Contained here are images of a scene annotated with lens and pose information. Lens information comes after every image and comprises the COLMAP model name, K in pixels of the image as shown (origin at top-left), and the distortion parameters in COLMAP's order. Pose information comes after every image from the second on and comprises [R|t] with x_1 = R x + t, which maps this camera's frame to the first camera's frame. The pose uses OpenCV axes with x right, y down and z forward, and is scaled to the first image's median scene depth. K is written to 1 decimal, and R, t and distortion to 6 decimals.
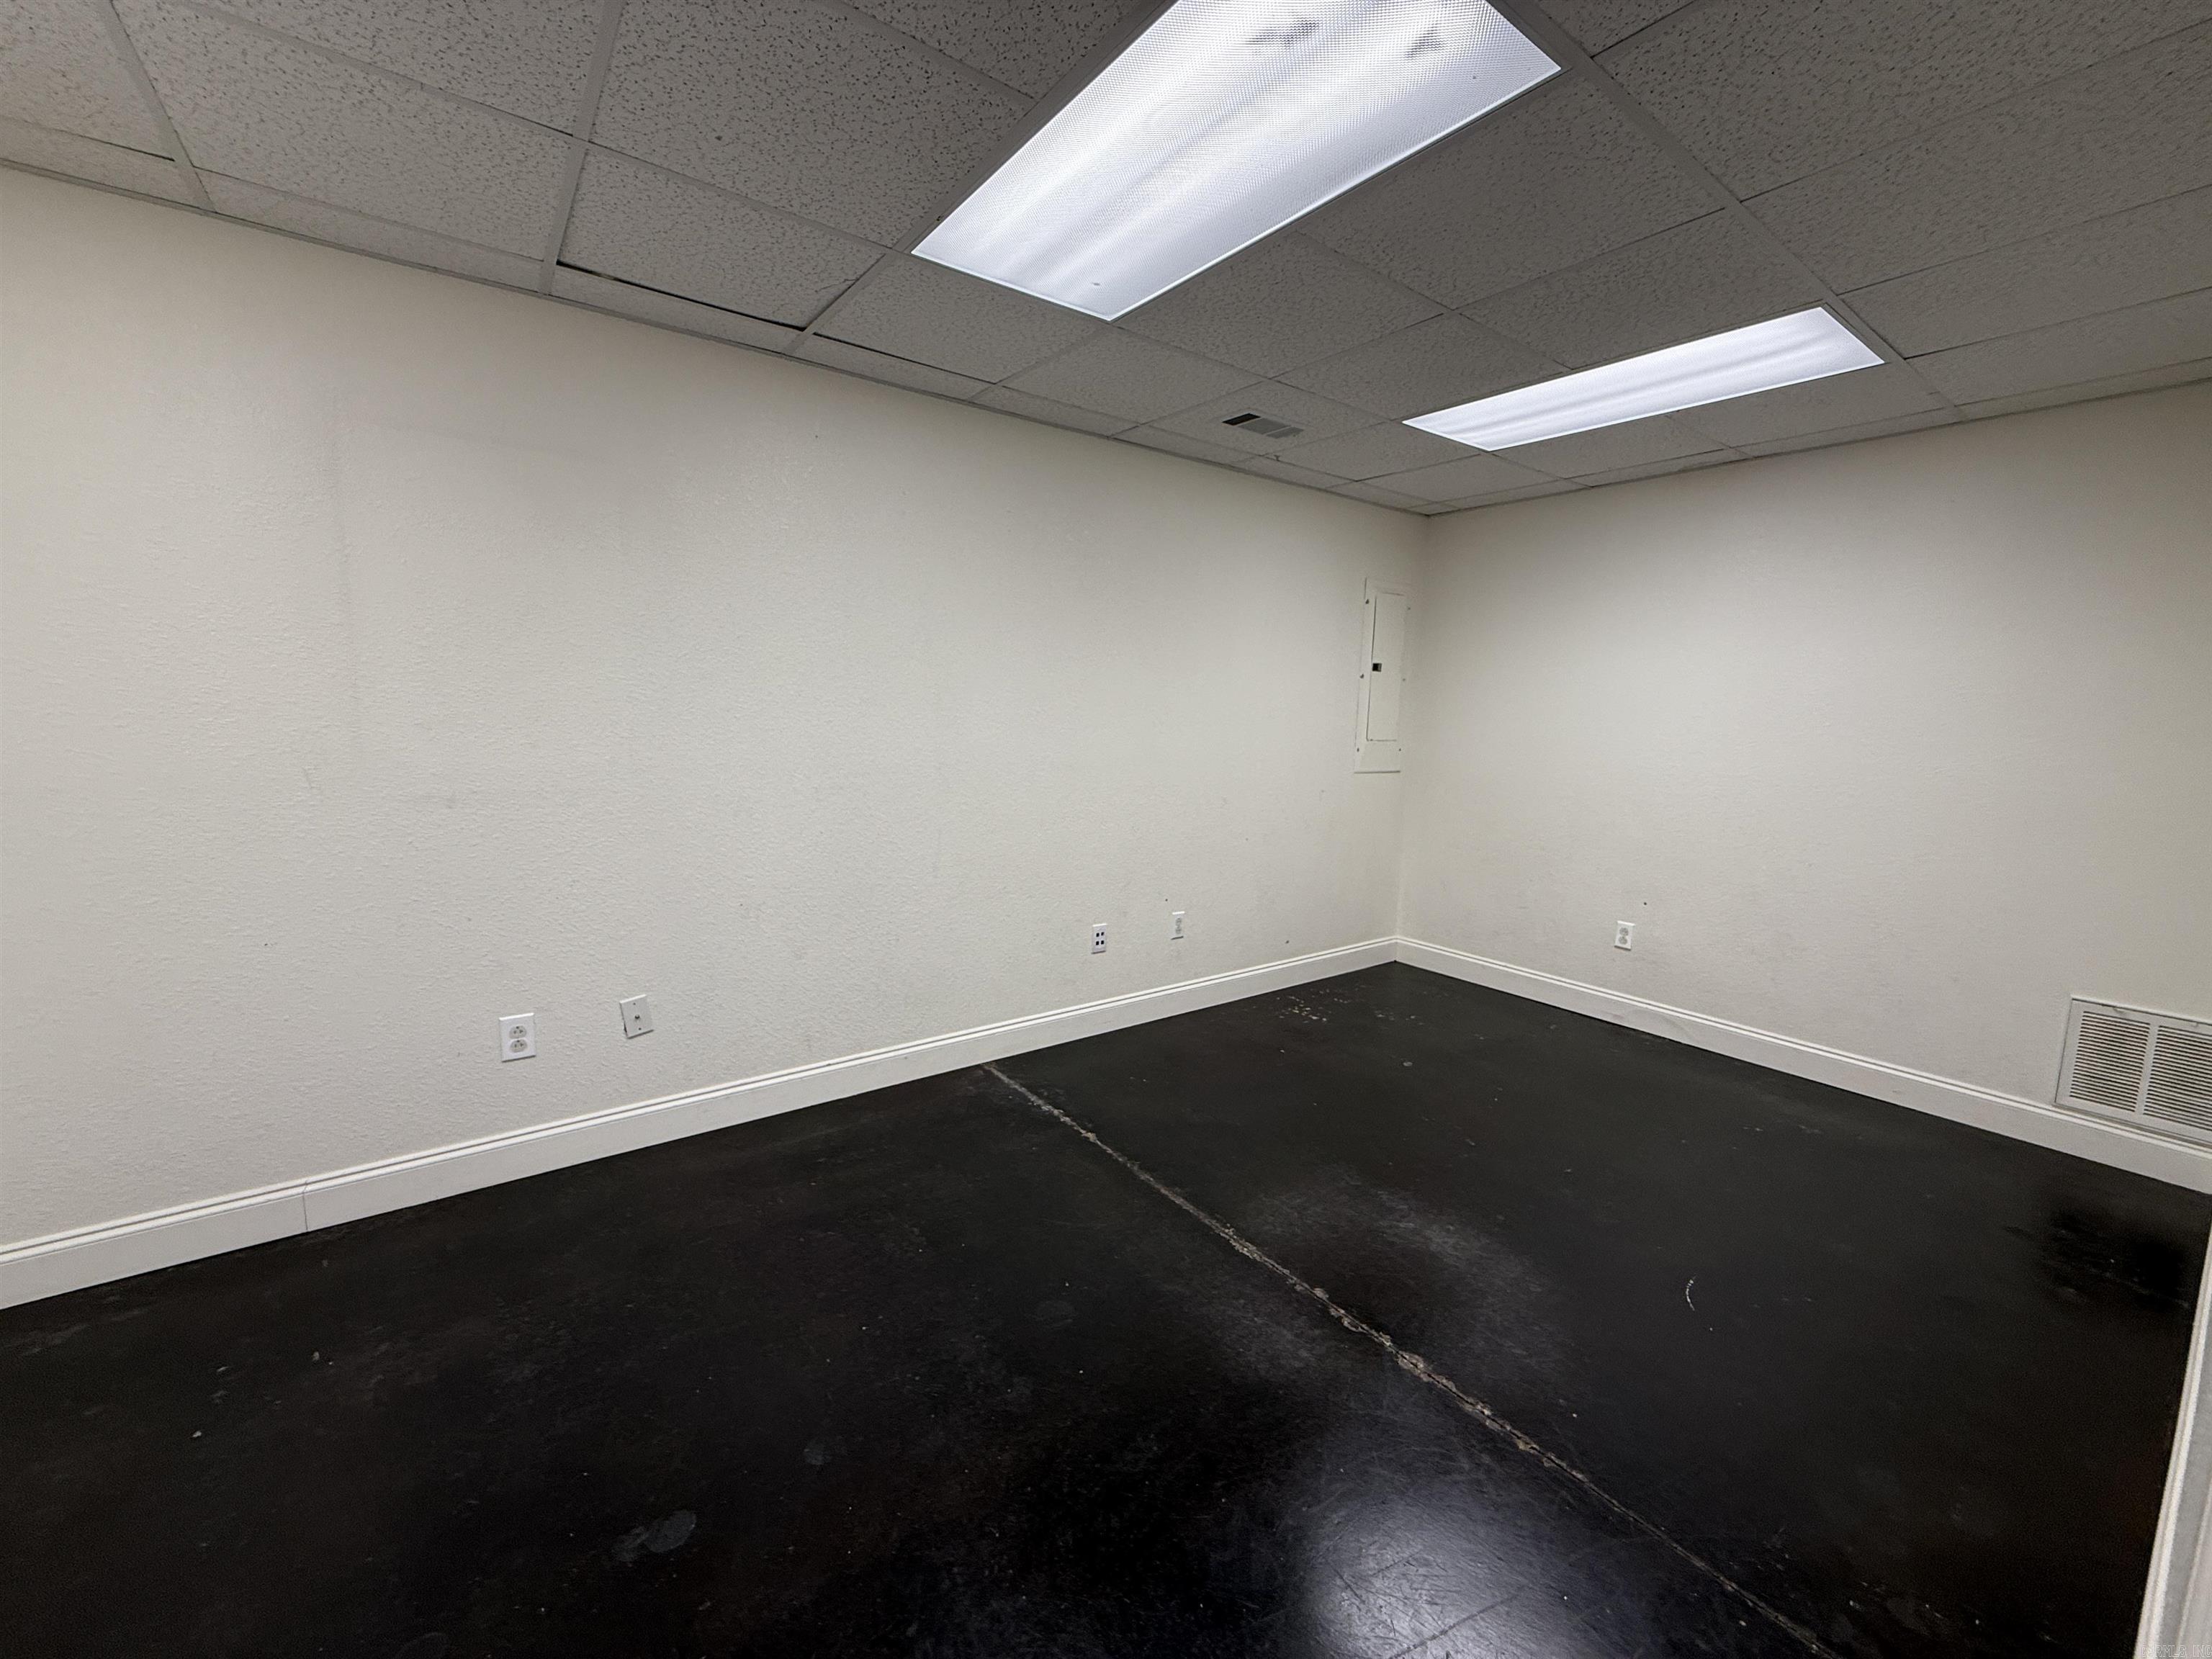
lens RADIAL K [[884.9, 0, 1092.1], [0, 884.9, 831.5], [0, 0, 1]] dist [-0.002885, -0.000811]
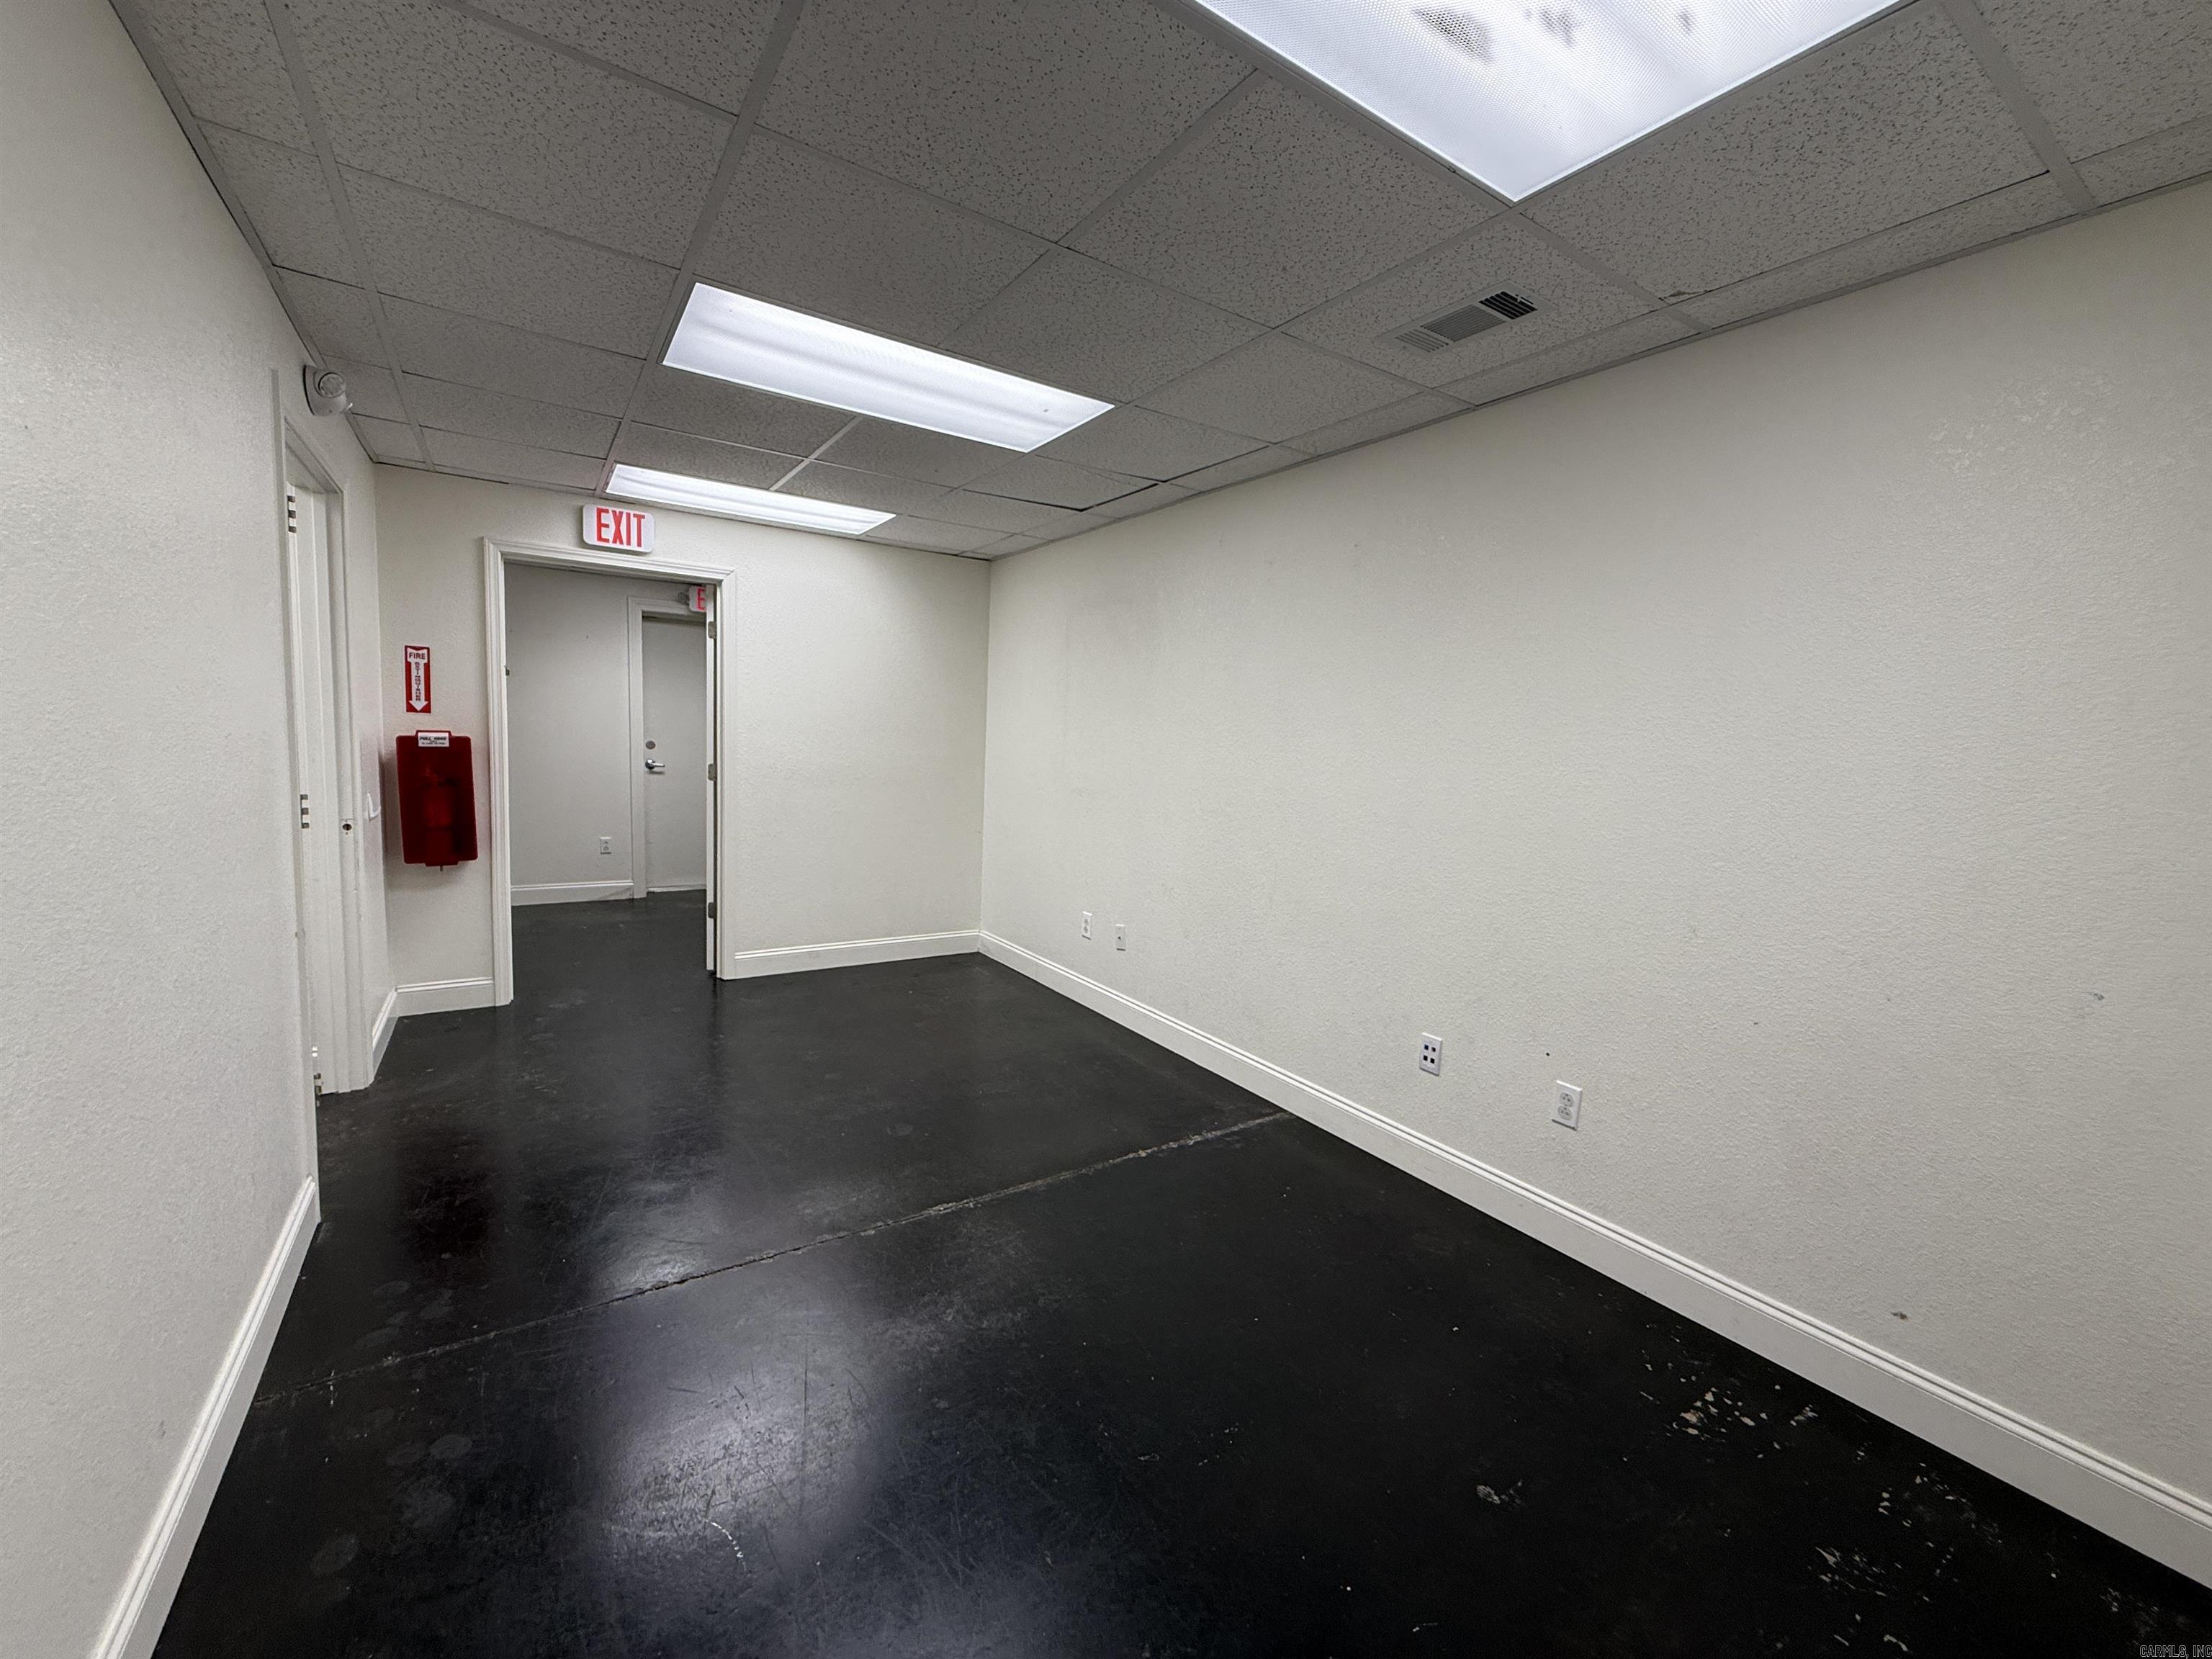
lens RADIAL K [[884.9, 0, 1099.6], [0, 884.9, 835.0], [0, 0, 1]] dist [-0.002885, -0.000811]
pose [[-0.055504, 0.082567, -0.995039, 0.925352], [-0.186267, 0.978223, 0.091561, -0.097303], [0.980930, 0.190425, -0.038916, 0.858154]]
